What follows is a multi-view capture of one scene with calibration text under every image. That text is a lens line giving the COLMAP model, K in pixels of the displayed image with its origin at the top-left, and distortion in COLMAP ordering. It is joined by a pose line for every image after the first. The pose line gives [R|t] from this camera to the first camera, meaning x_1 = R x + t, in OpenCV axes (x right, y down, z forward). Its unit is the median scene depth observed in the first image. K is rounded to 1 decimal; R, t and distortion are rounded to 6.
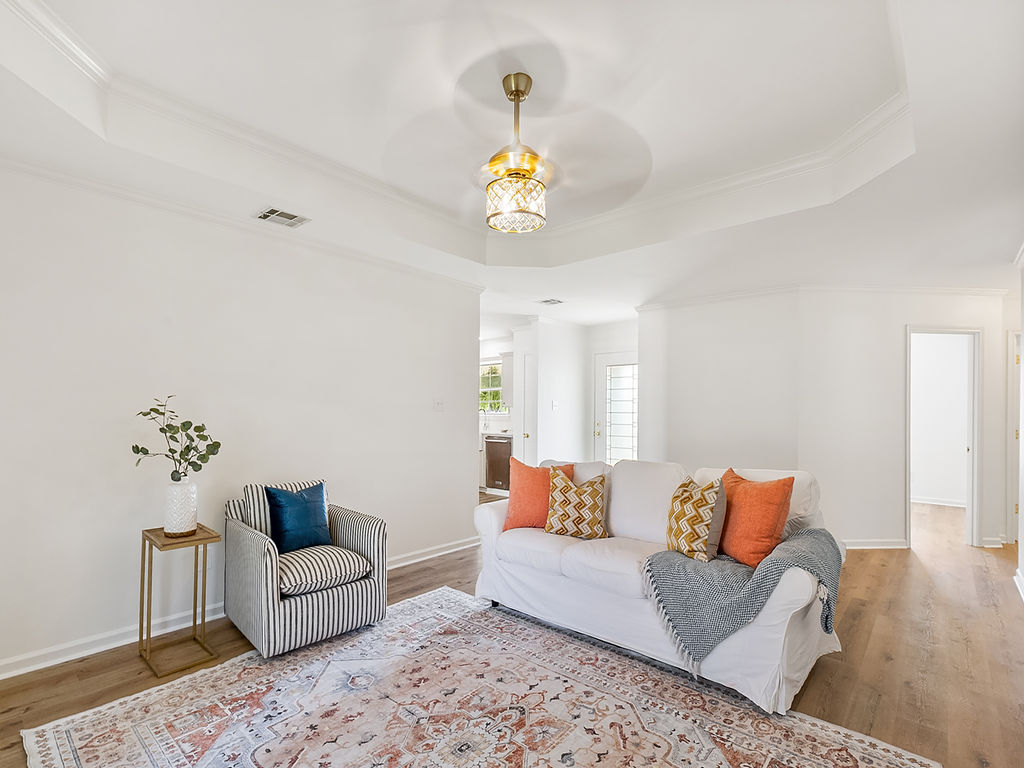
lens RADIAL K [[493.3, 0, 509.2], [0, 493.3, 412.5], [0, 0, 1]] dist [0.000913, 0.000280]
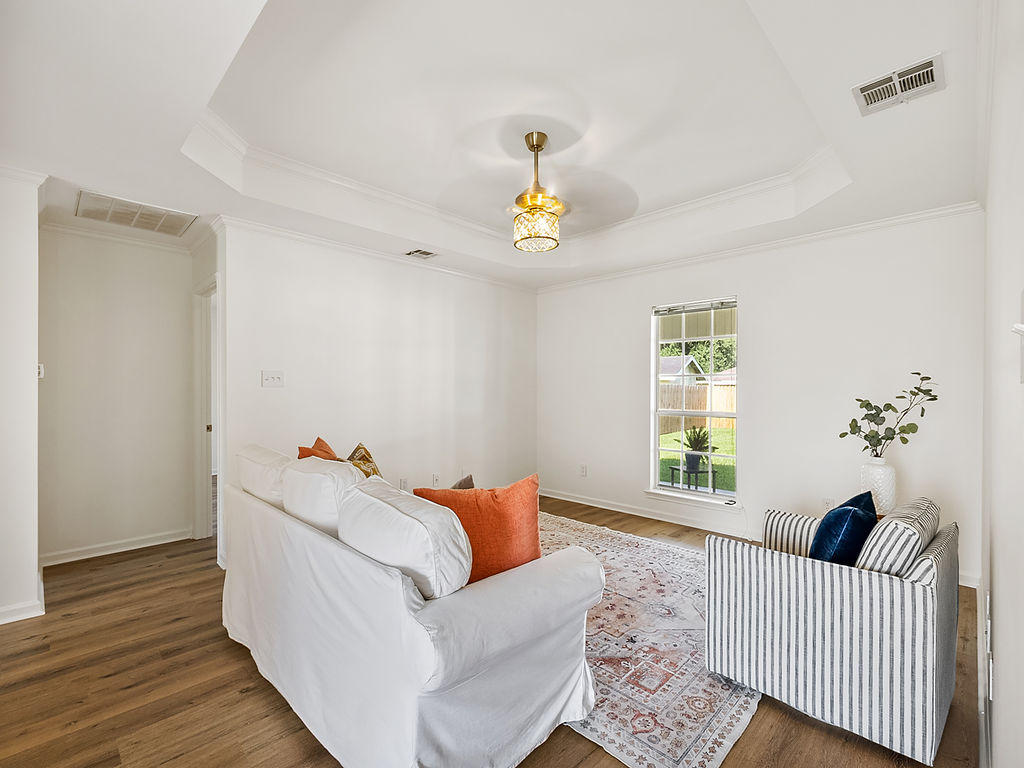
lens RADIAL K [[466.7, 0, 515.5], [0, 466.7, 387.5], [0, 0, 1]] dist [-0.000421, 0.000273]
pose [[-0.998896, -0.007120, 0.046432, 0.008019], [-0.006865, 0.999960, 0.005649, -0.008044], [-0.046470, 0.005324, -0.998905, 1.986070]]
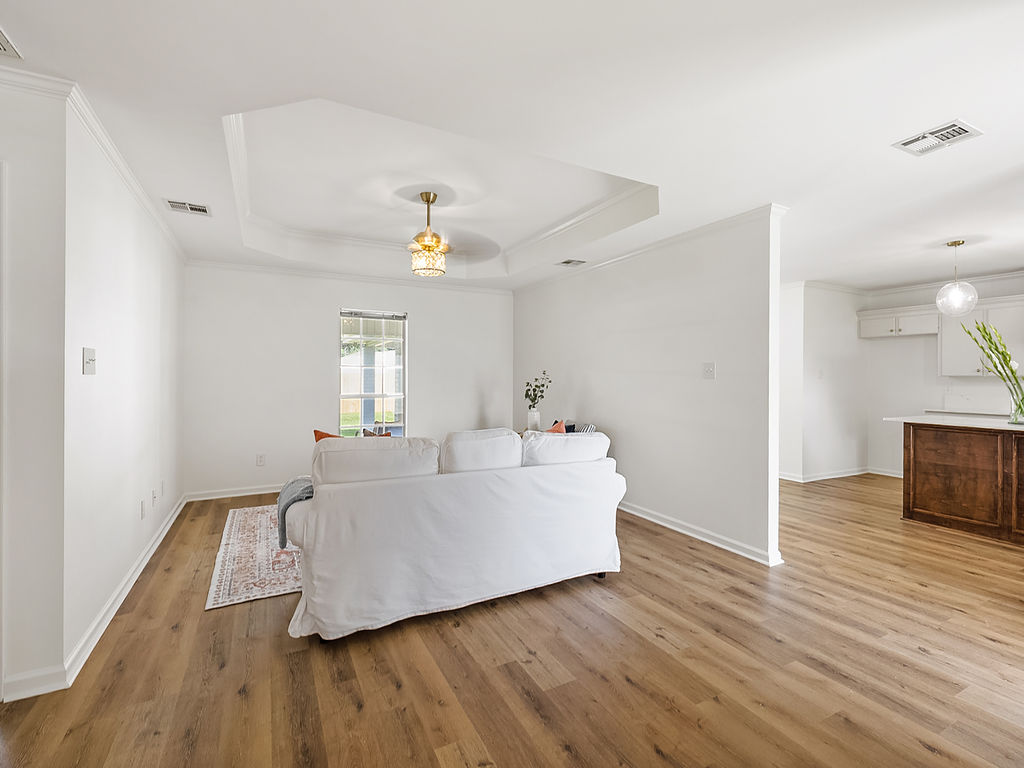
lens RADIAL K [[470.2, 0, 520.1], [0, 470.2, 378.0], [0, 0, 1]] dist [0.002825, 0.000378]
pose [[-0.342579, -0.004428, -0.939478, 1.340281], [-0.011912, 0.999929, -0.000369, -0.002542], [0.939413, 0.011065, -0.342608, 1.683957]]
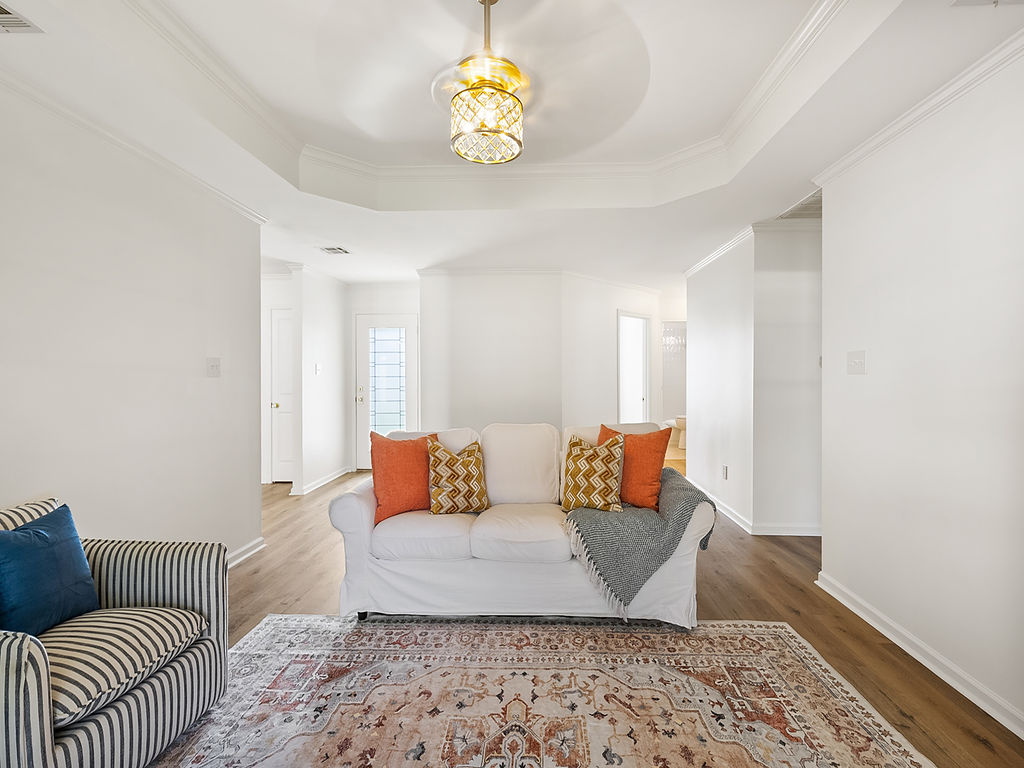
lens RADIAL K [[470.2, 0, 520.1], [0, 470.2, 378.0], [0, 0, 1]] dist [0.002825, 0.000378]
pose [[0.776323, -0.013256, 0.630196, -0.390799], [0.011163, 0.999911, 0.007282, -0.002601], [-0.630237, 0.001382, 0.776402, 0.307127]]
